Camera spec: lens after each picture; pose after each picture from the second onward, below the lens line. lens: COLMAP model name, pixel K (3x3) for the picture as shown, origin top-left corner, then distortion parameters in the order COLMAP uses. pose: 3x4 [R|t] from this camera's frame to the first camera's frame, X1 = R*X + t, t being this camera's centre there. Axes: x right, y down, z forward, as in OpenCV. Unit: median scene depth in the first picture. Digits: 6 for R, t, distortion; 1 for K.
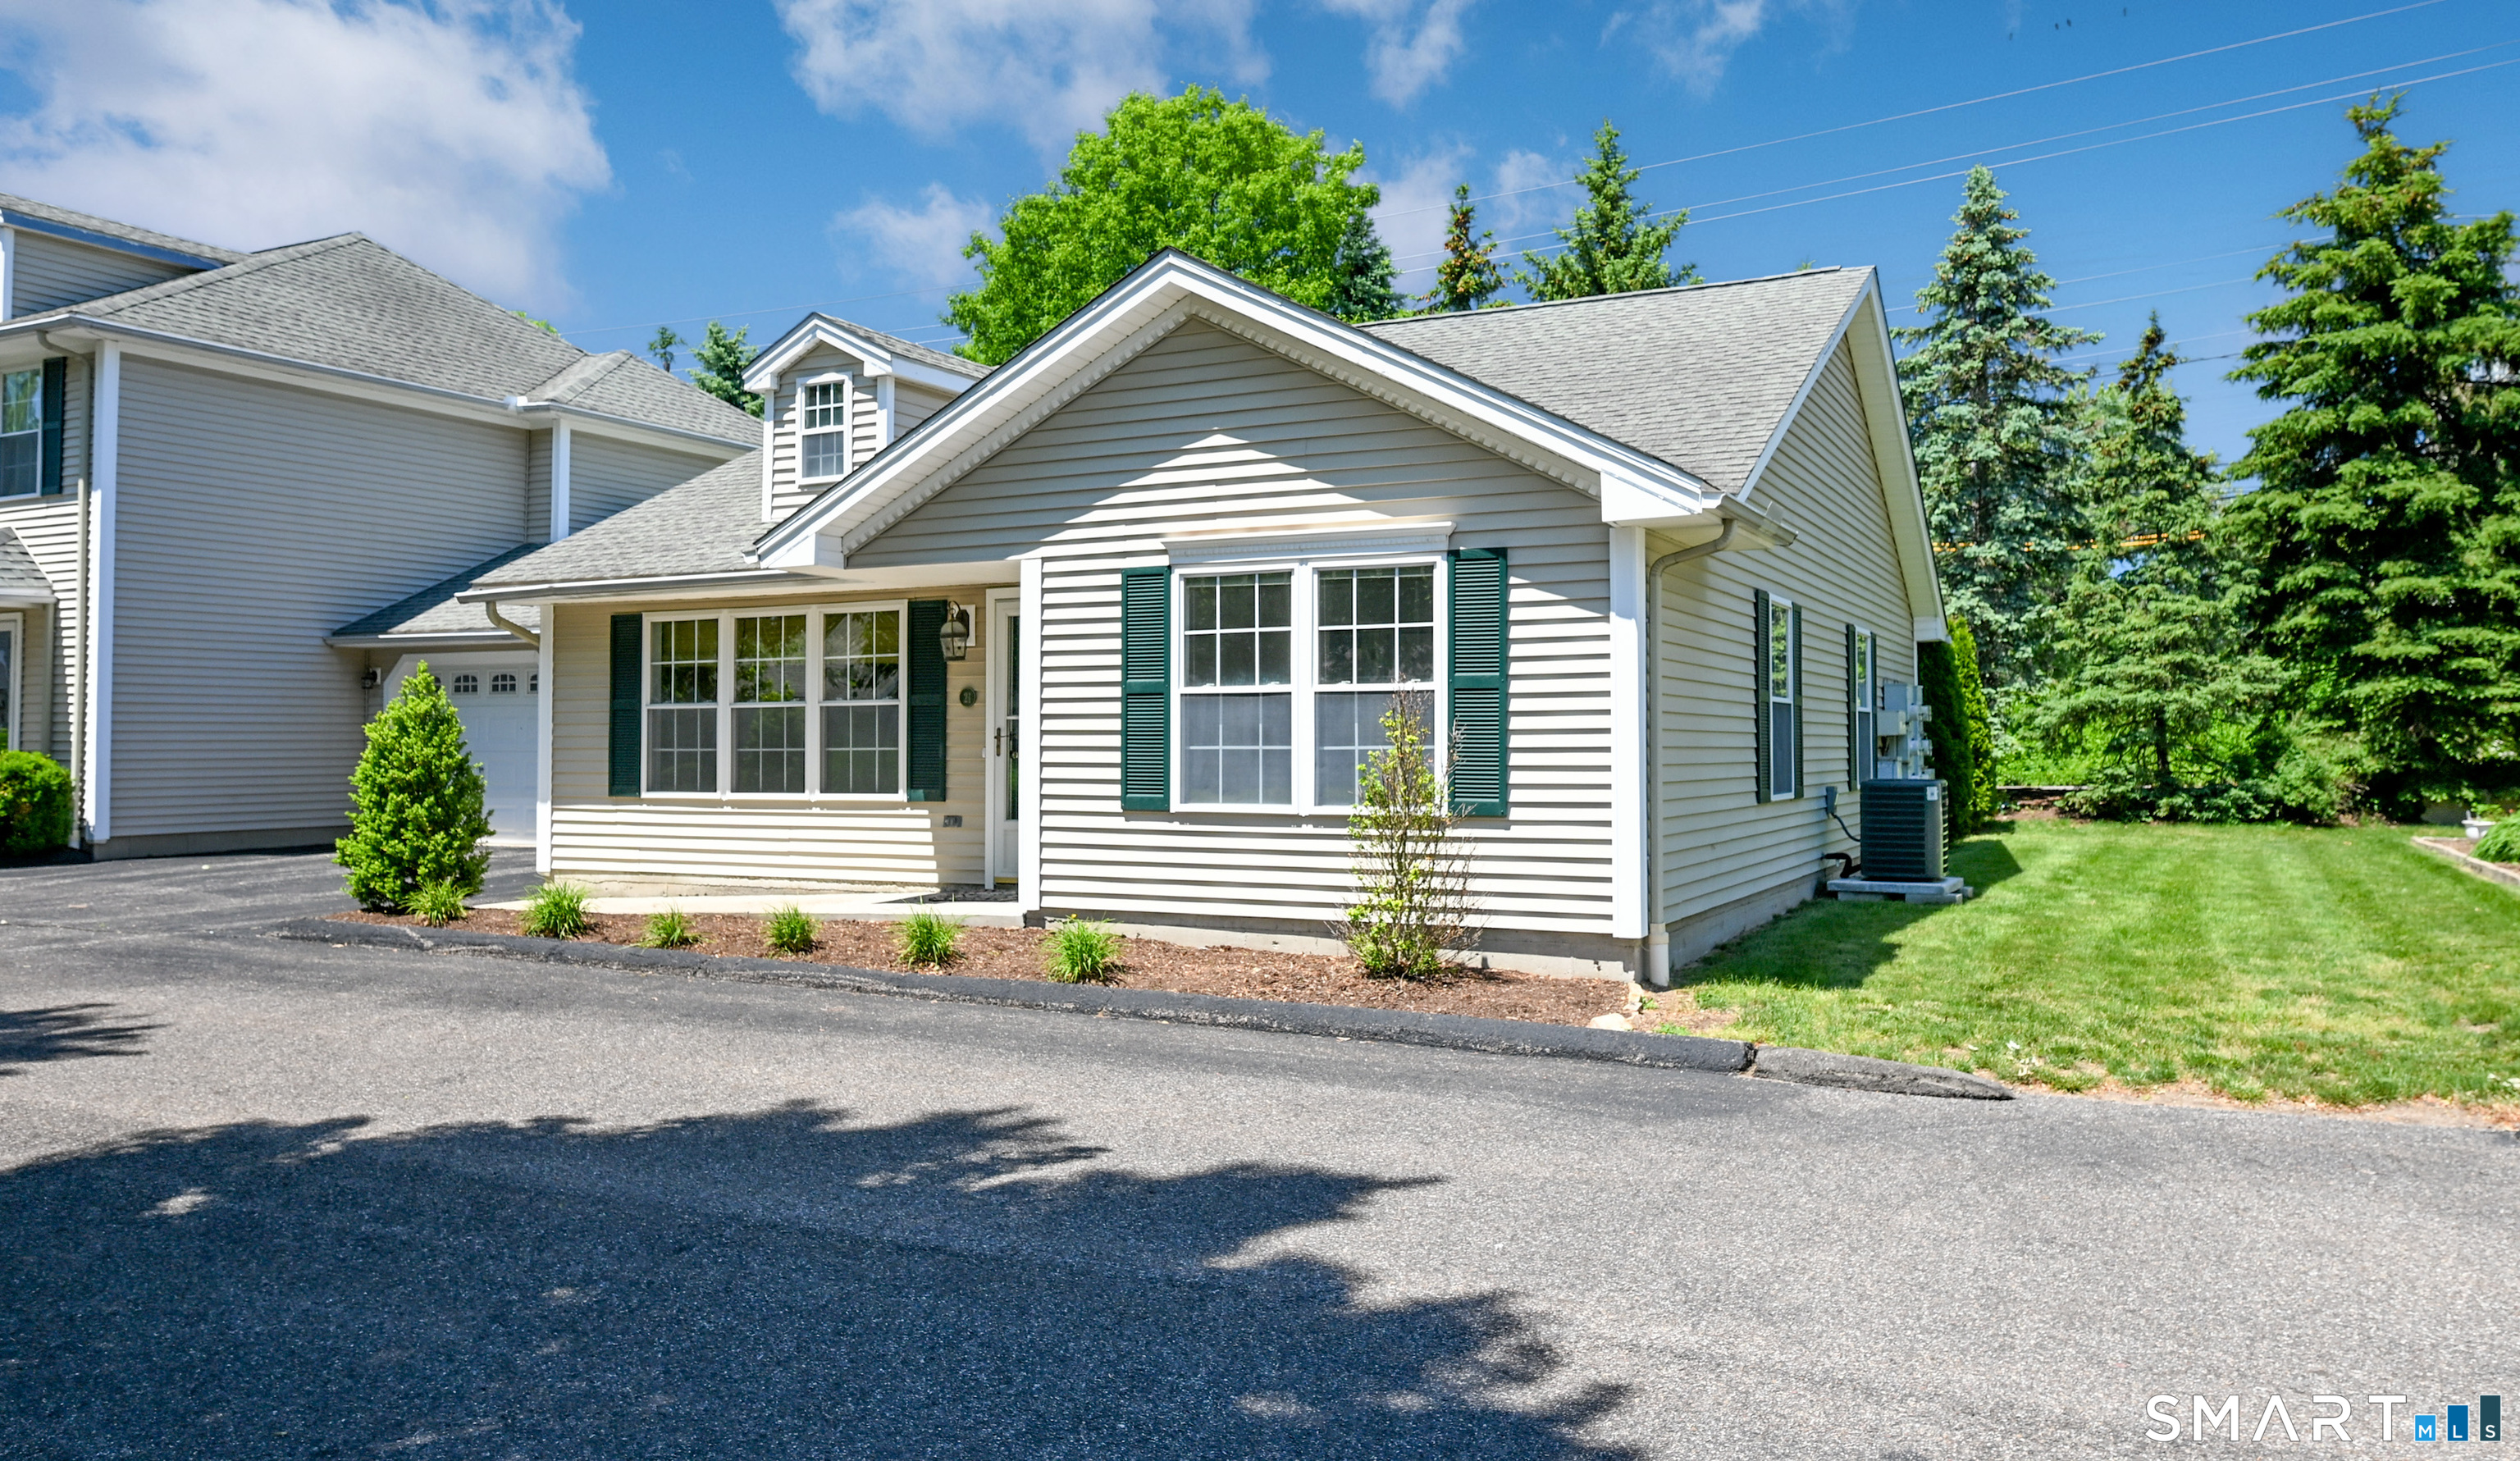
lens RADIAL K [[1772.8, 0, 1260.8], [0, 1772.8, 721.7], [0, 0, 1]] dist [0.002177, 0.002617]
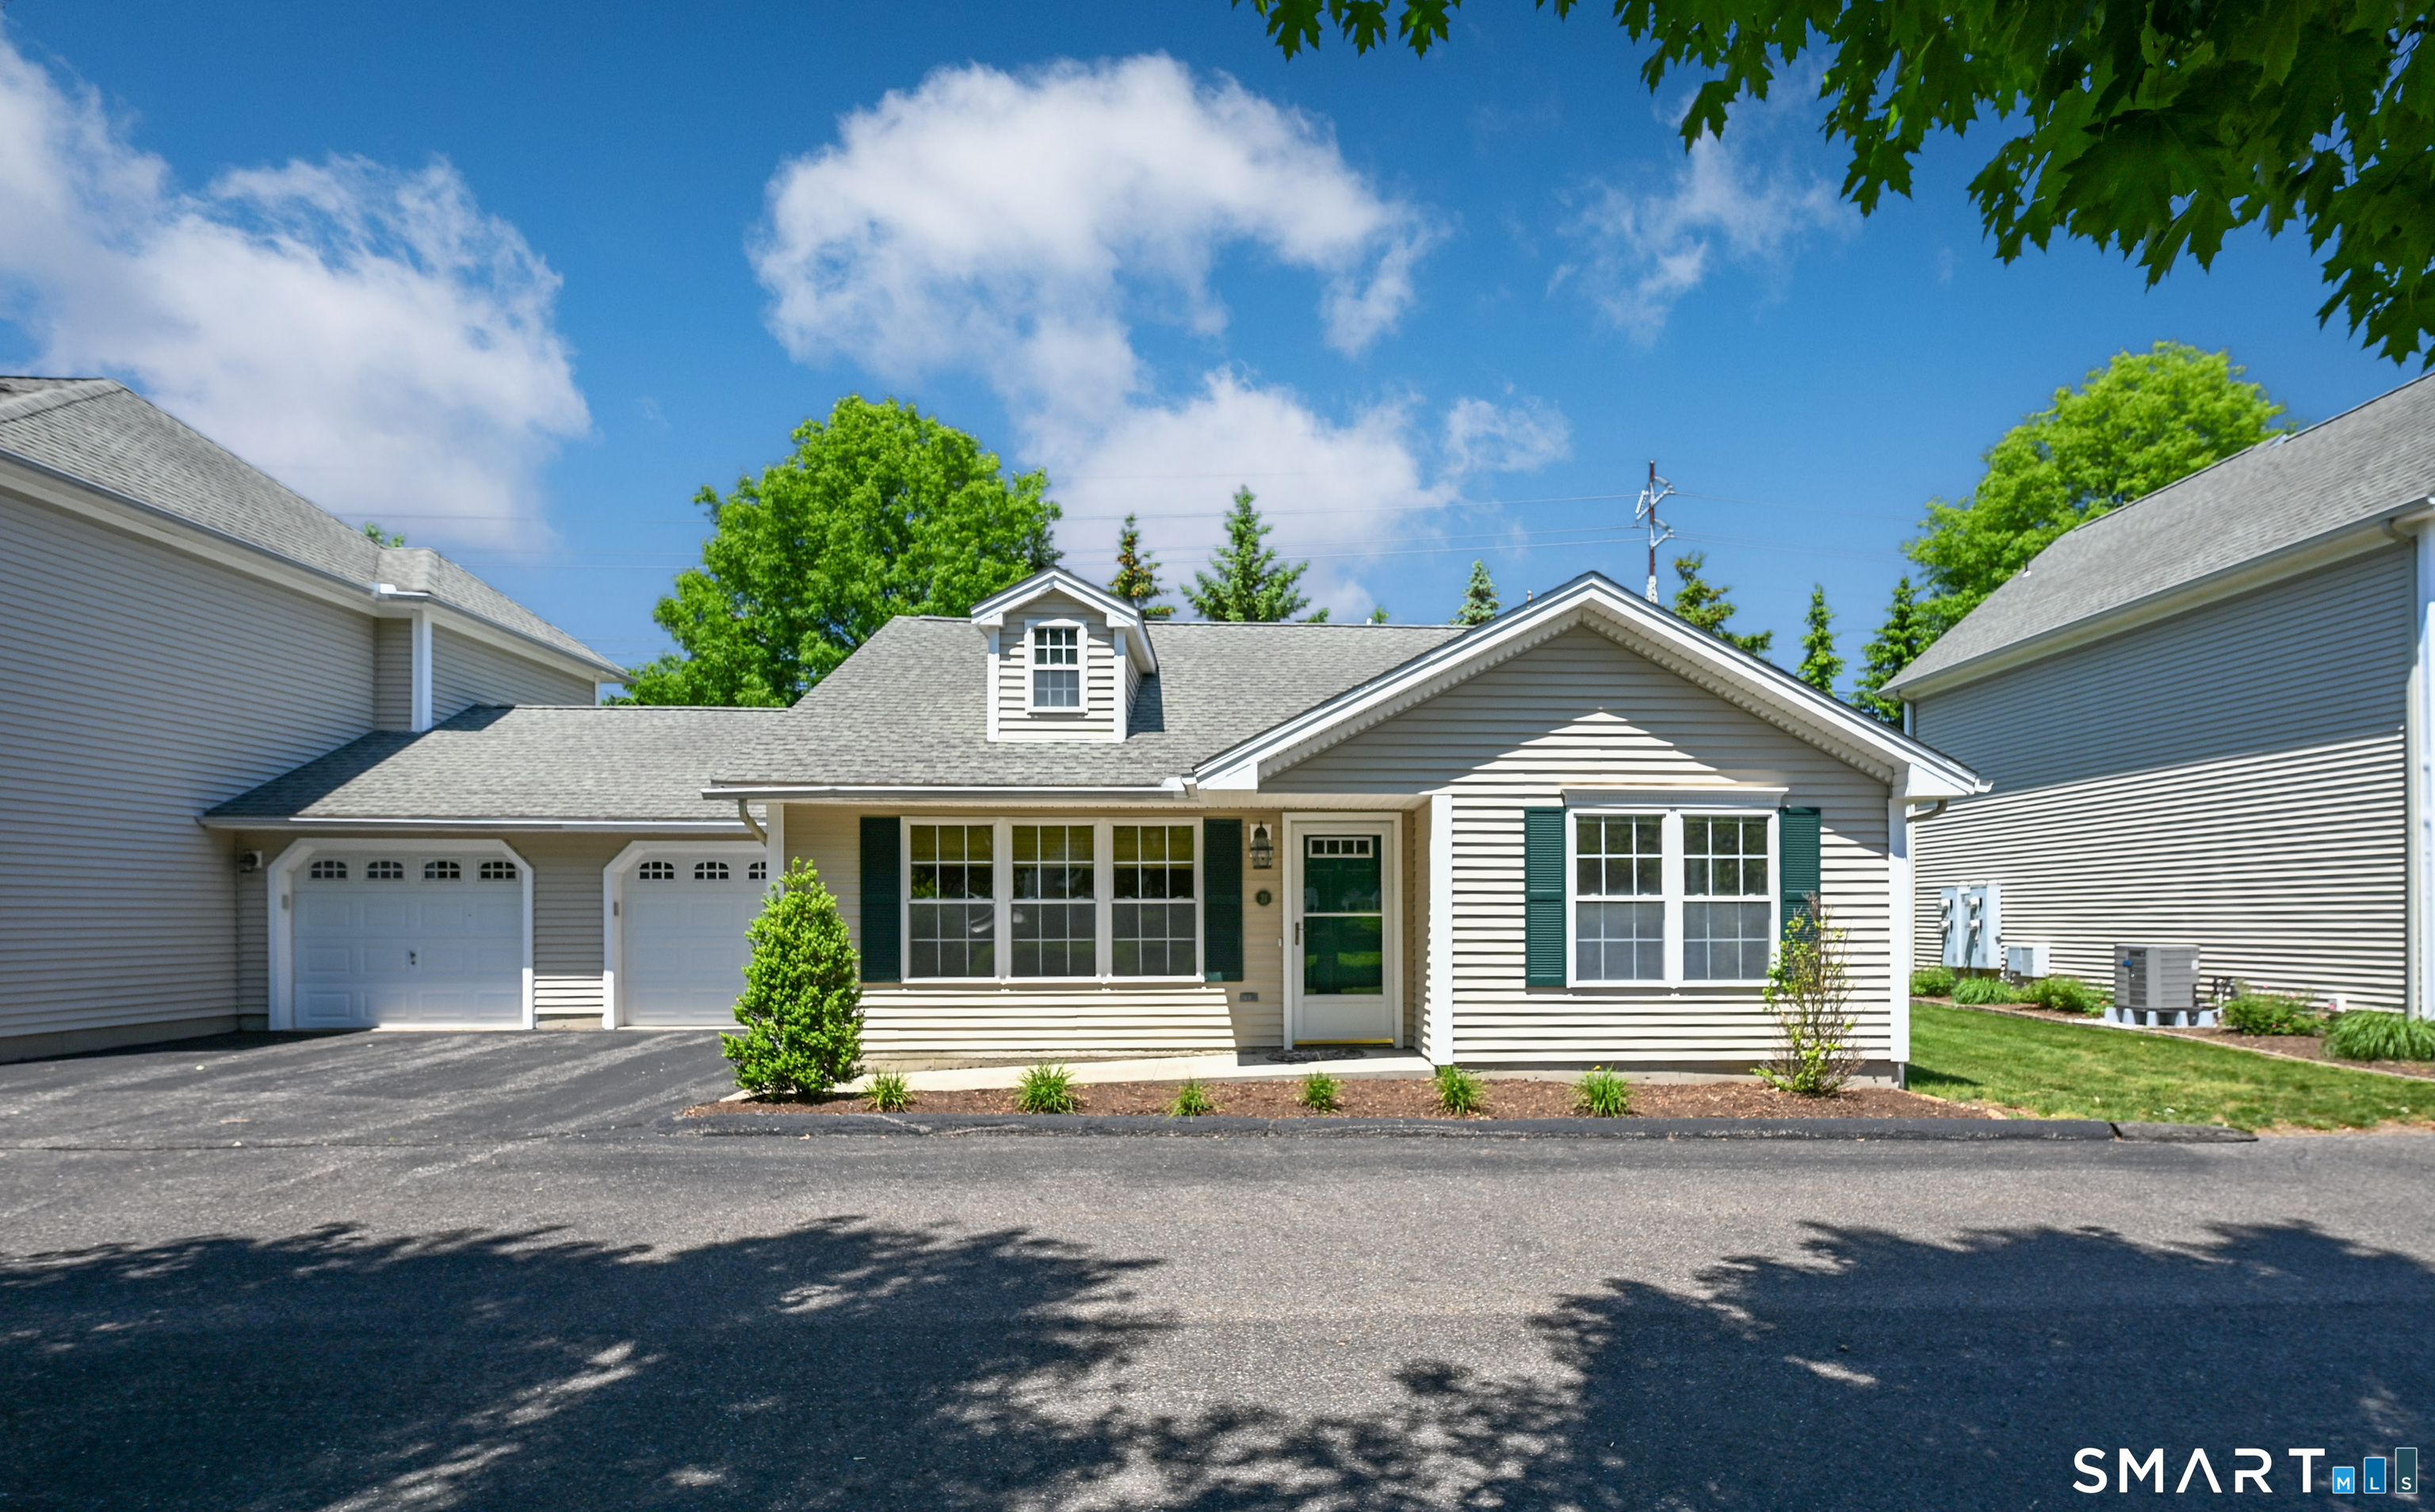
lens RADIAL K [[1253.2, 0, 1250.8], [0, 1253.2, 940.9], [0, 0, 1]] dist [0.002163, -0.000094]
pose [[0.867214, -0.007524, 0.497878, -0.632364], [-0.007548, 0.999572, 0.028253, -0.008729], [-0.497878, -0.028259, 0.866787, 0.242410]]
